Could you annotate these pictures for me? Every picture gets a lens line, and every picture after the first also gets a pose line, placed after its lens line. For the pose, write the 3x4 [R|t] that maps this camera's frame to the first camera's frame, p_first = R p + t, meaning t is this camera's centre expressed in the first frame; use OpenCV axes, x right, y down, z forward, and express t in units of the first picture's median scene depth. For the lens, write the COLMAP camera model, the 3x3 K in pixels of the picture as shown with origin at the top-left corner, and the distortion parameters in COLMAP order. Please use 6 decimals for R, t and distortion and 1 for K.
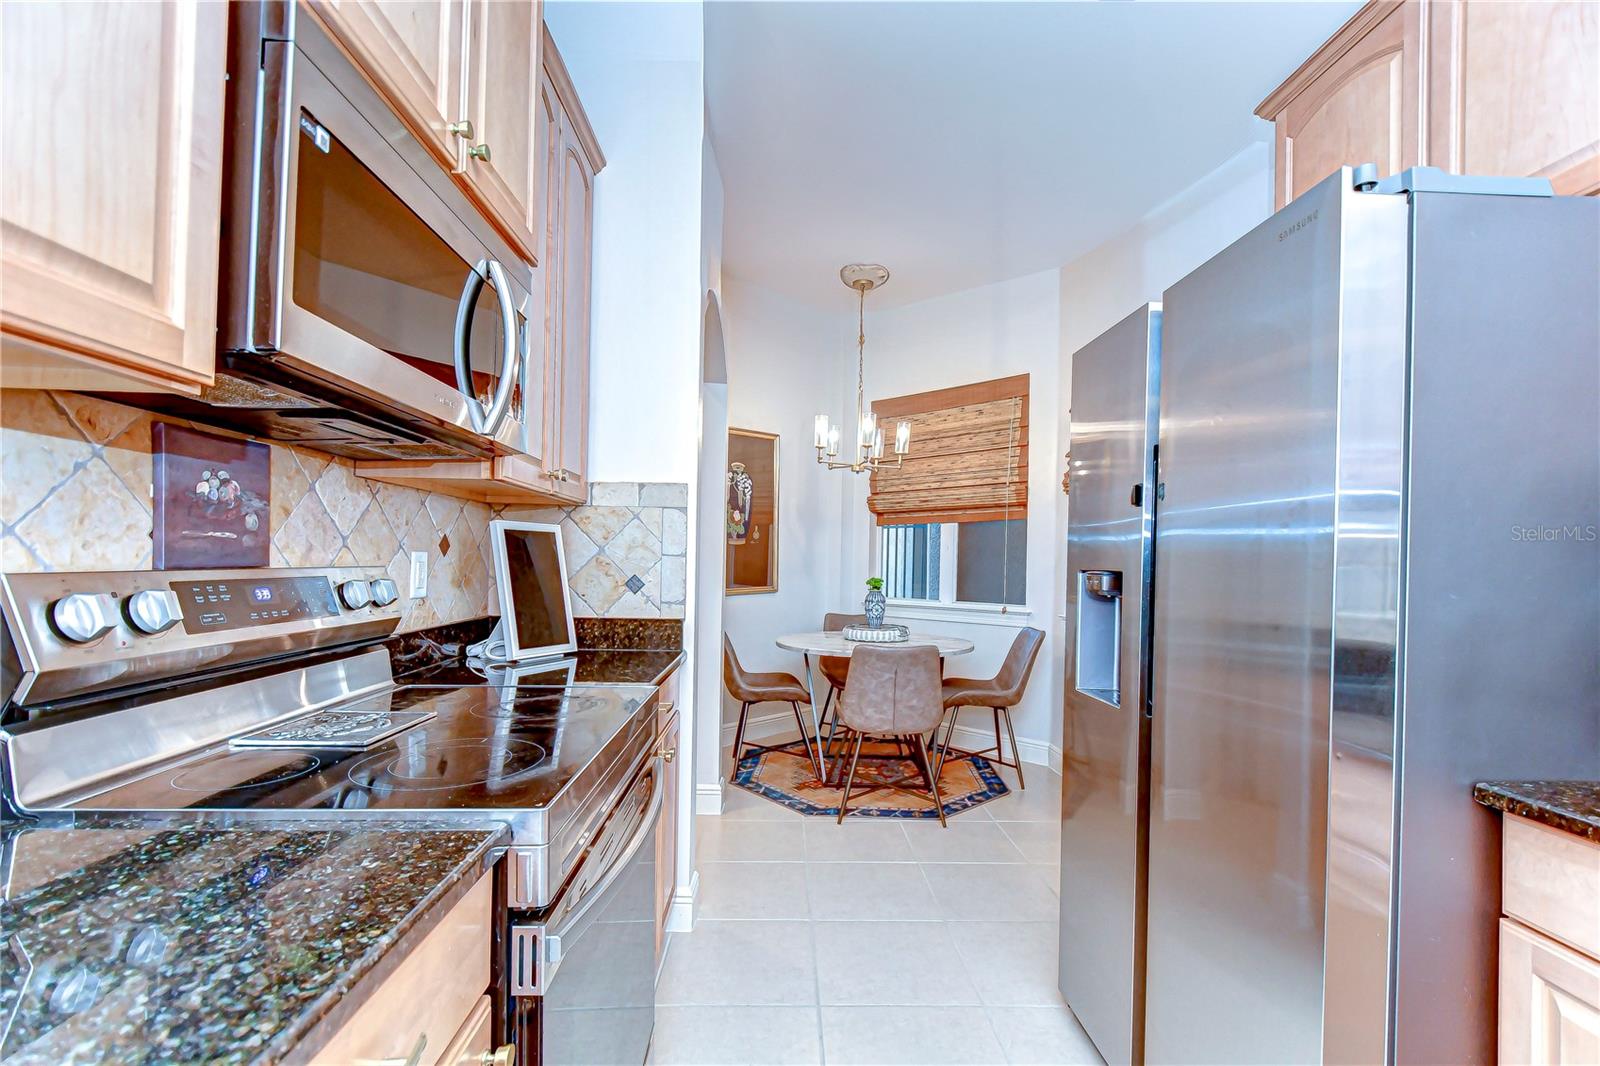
lens RADIAL K [[704.9, 0, 901.6], [0, 704.9, 565.3], [0, 0, 1]] dist [-0.001961, -0.000644]
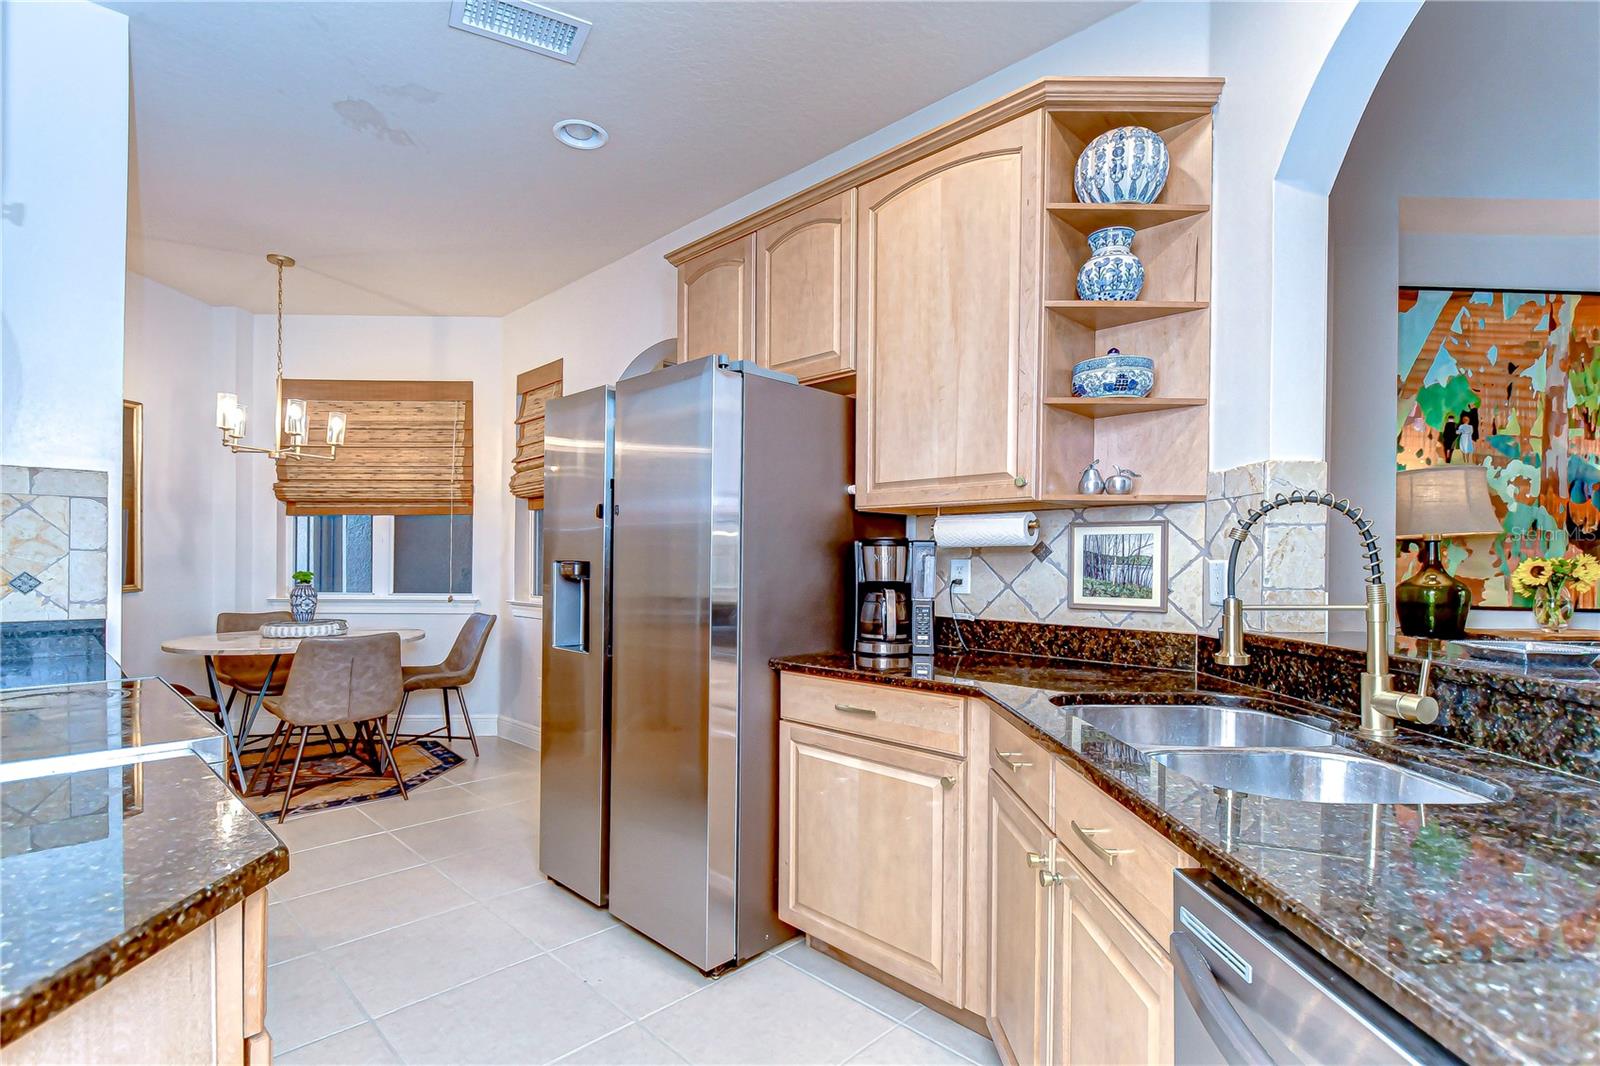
lens RADIAL K [[714.1, 0, 806.2], [0, 714.1, 564.1], [0, 0, 1]] dist [-0.001432, -0.000831]
pose [[0.780599, -0.015185, 0.624847, -0.119834], [0.007265, 0.999858, 0.015223, -0.002228], [-0.624990, -0.007344, 0.780599, -0.203151]]
